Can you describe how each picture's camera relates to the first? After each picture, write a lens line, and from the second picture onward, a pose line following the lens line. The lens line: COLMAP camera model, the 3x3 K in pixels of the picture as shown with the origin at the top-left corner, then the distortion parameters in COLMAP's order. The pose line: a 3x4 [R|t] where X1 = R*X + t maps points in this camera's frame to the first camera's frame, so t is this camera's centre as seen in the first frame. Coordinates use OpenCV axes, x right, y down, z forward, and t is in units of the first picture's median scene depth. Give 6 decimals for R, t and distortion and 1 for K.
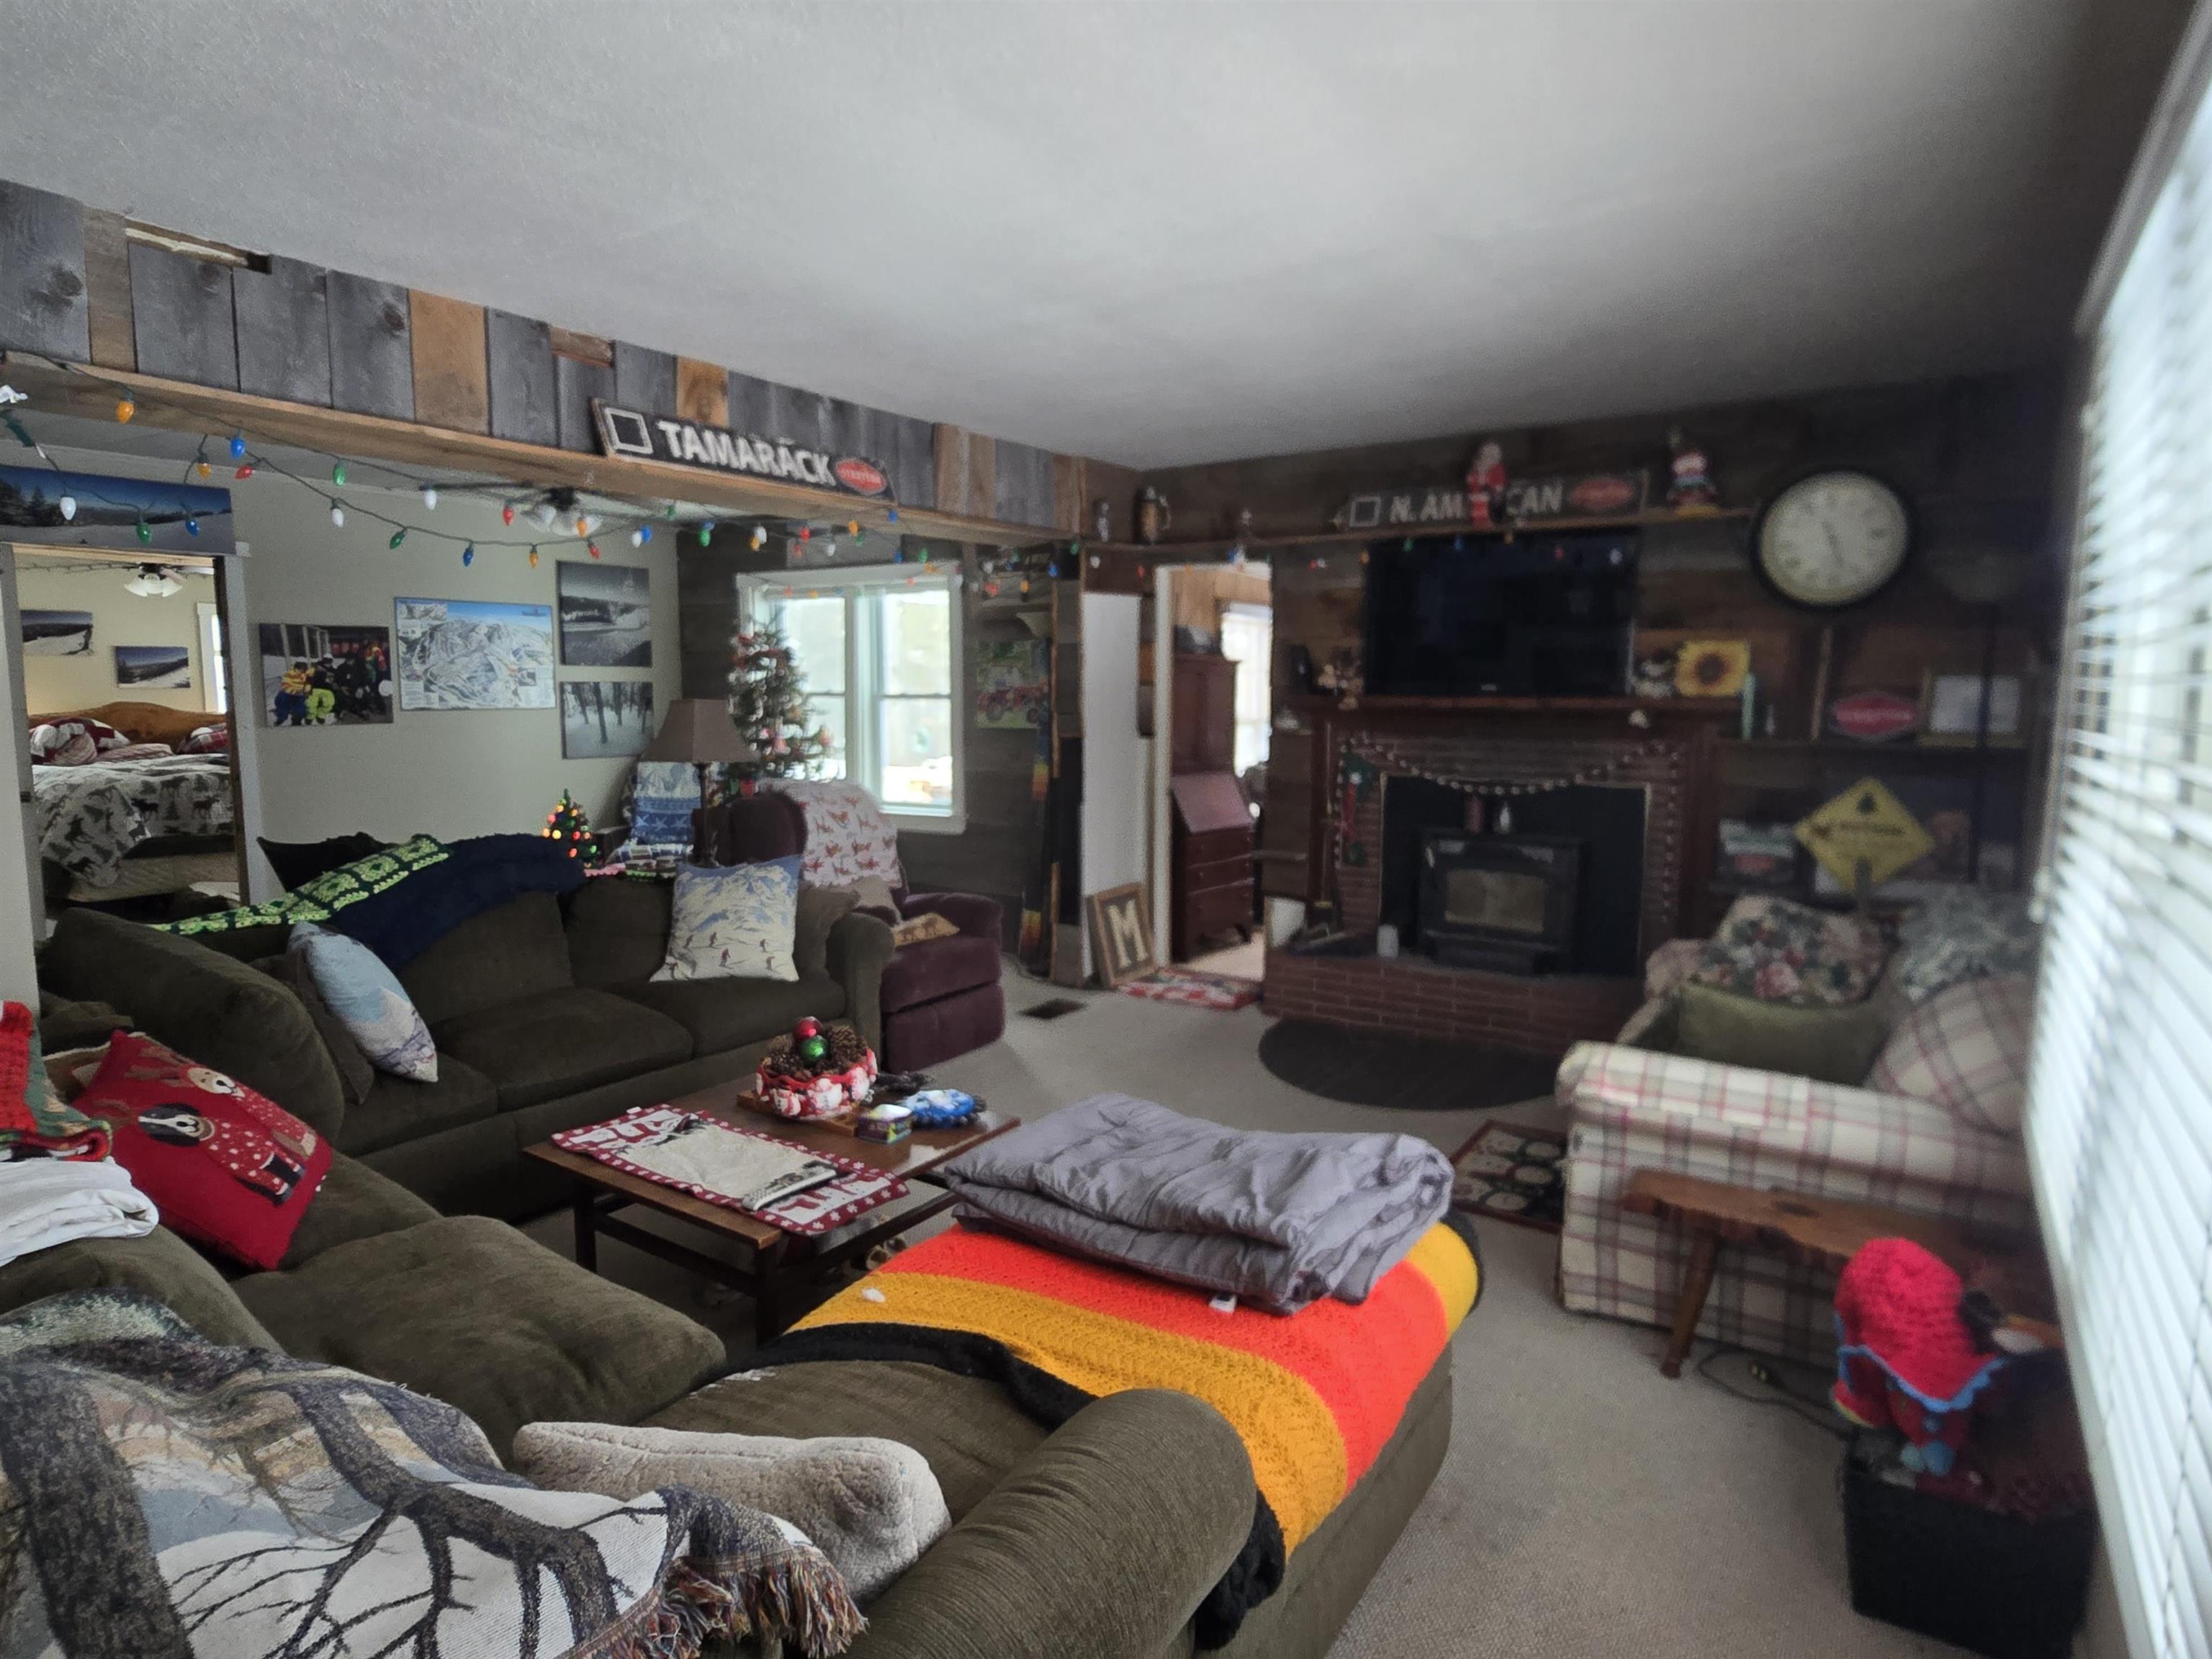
lens RADIAL K [[1218.0, 0, 1106.0], [0, 1218.0, 829.5], [0, 0, 1]] dist [0.003910, -0.005880]
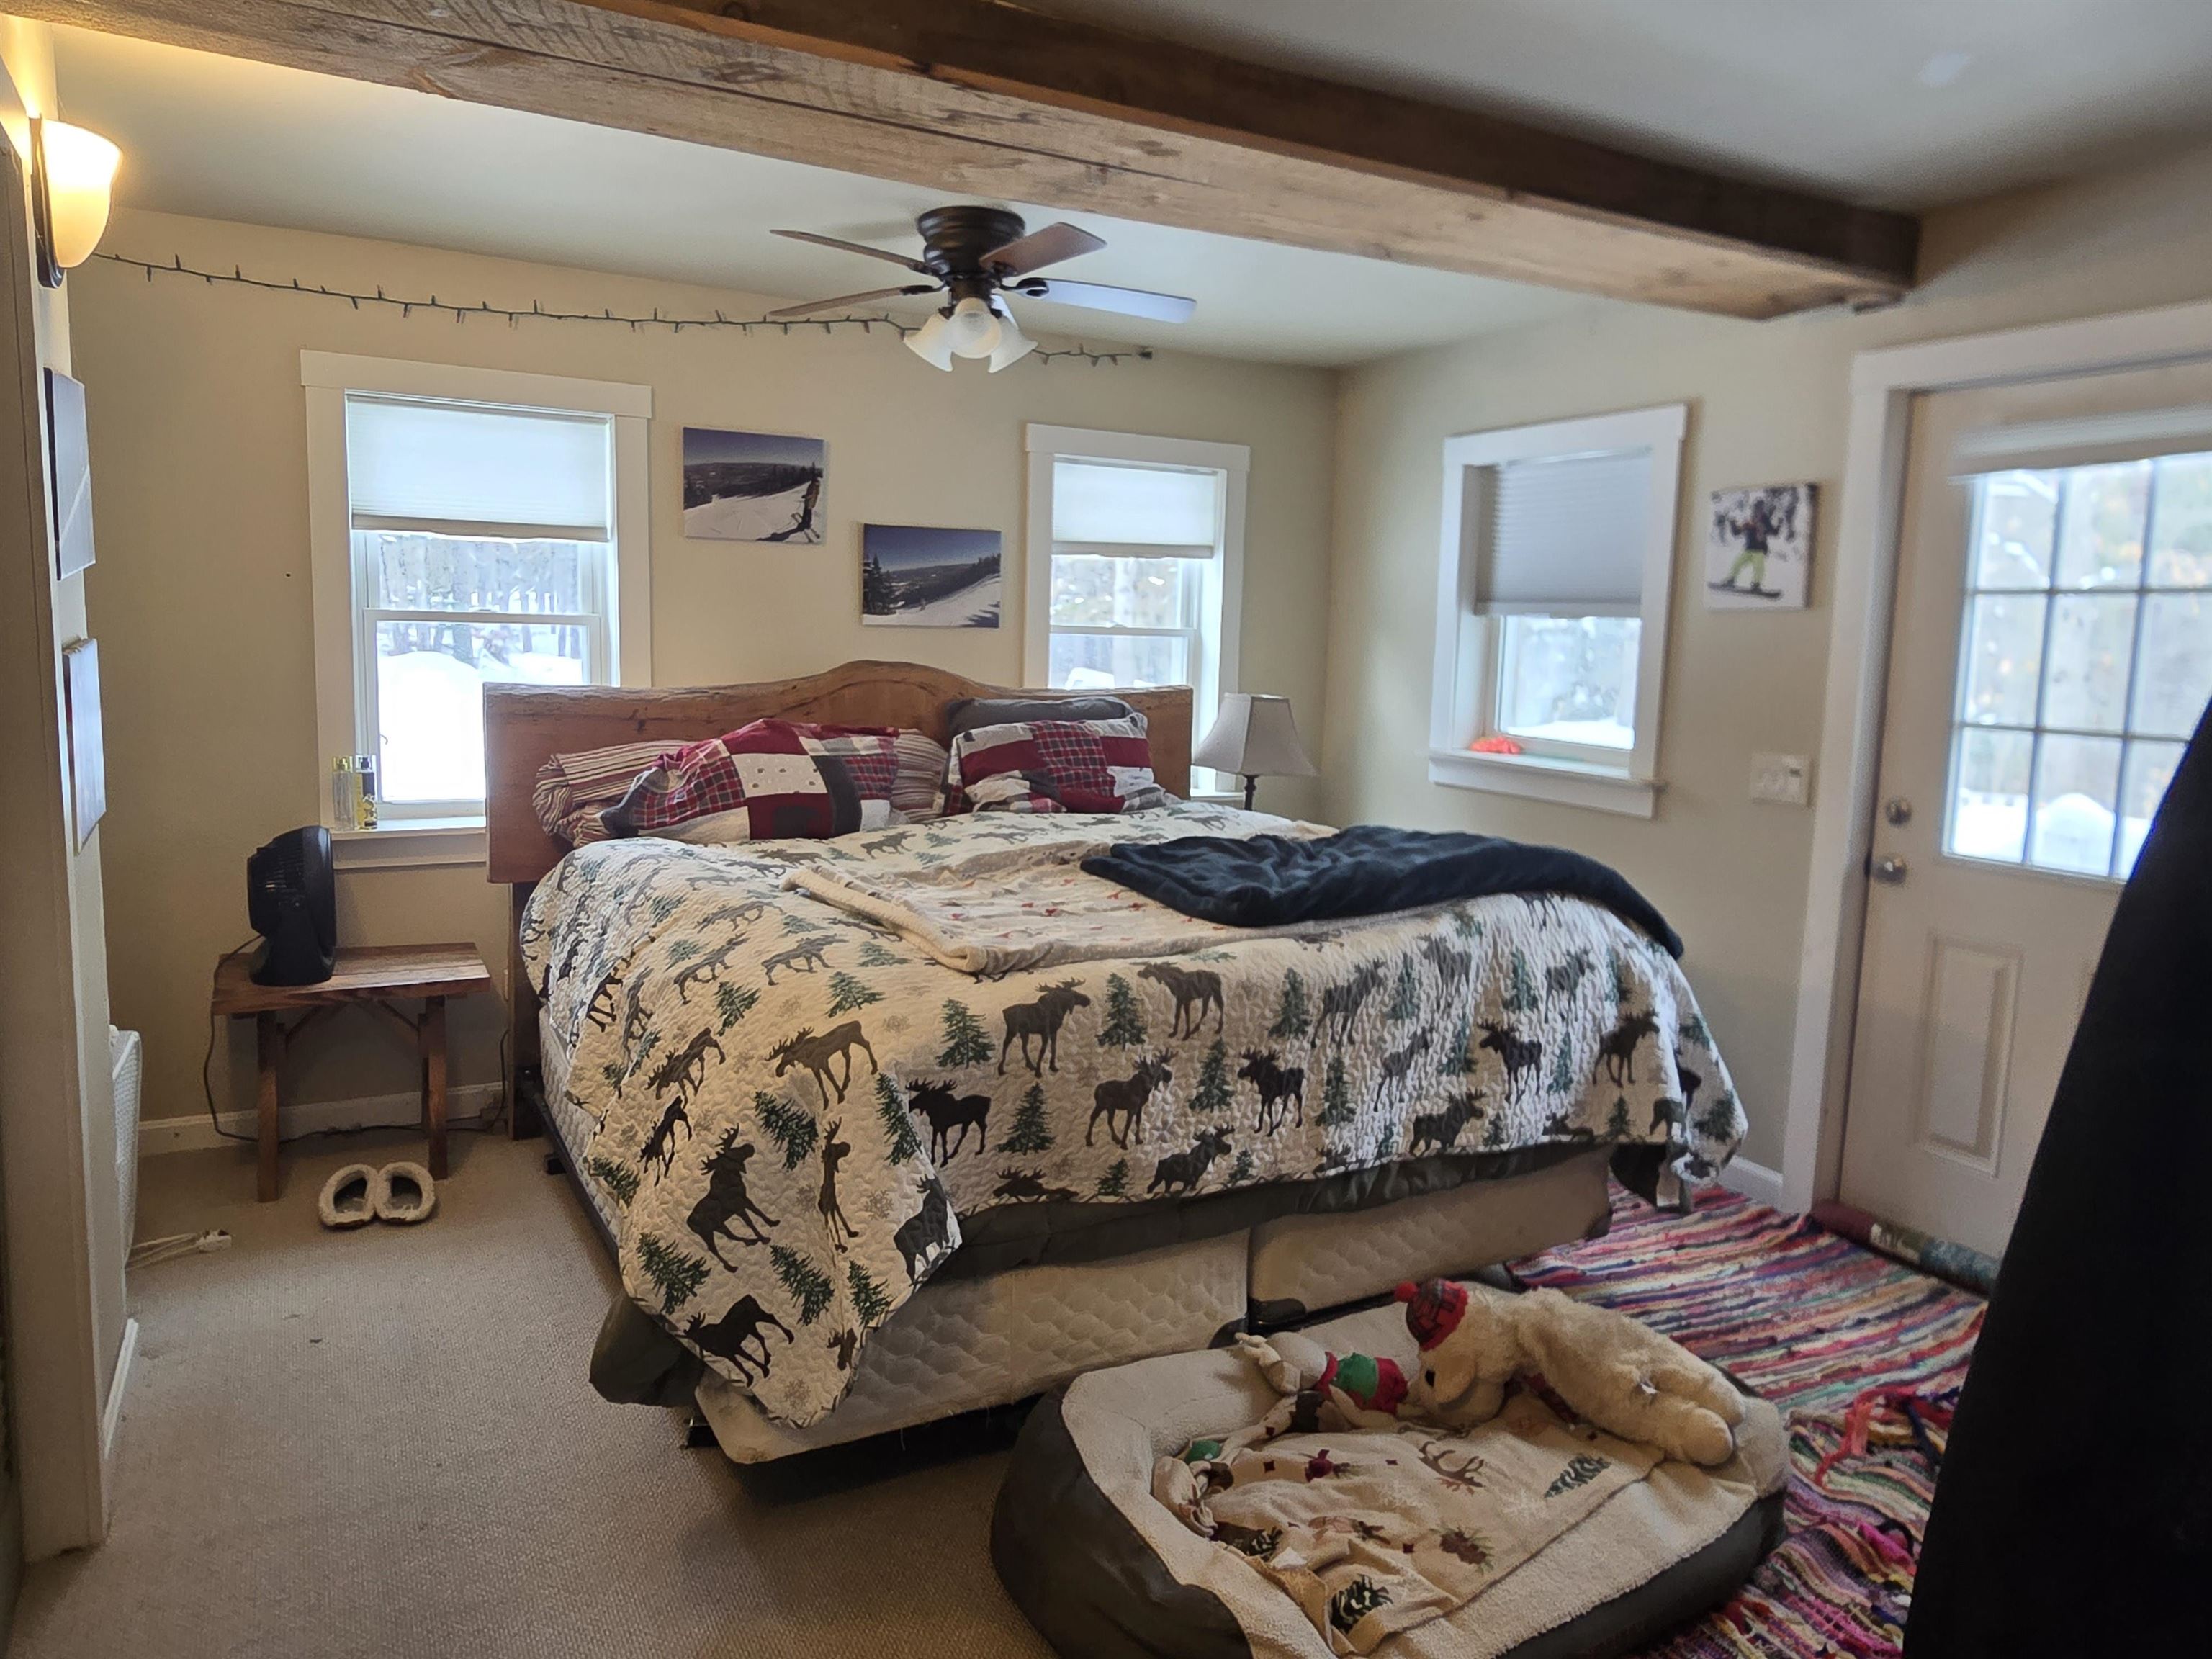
lens RADIAL K [[1487.0, 0, 1116.6], [0, 1487.0, 815.4], [0, 0, 1]] dist [0.003650, -0.003311]
pose [[0.884261, 0.082024, -0.459734, -0.617245], [-0.079001, 0.996539, 0.025847, -0.089241], [0.460263, 0.013464, 0.887680, 0.736699]]
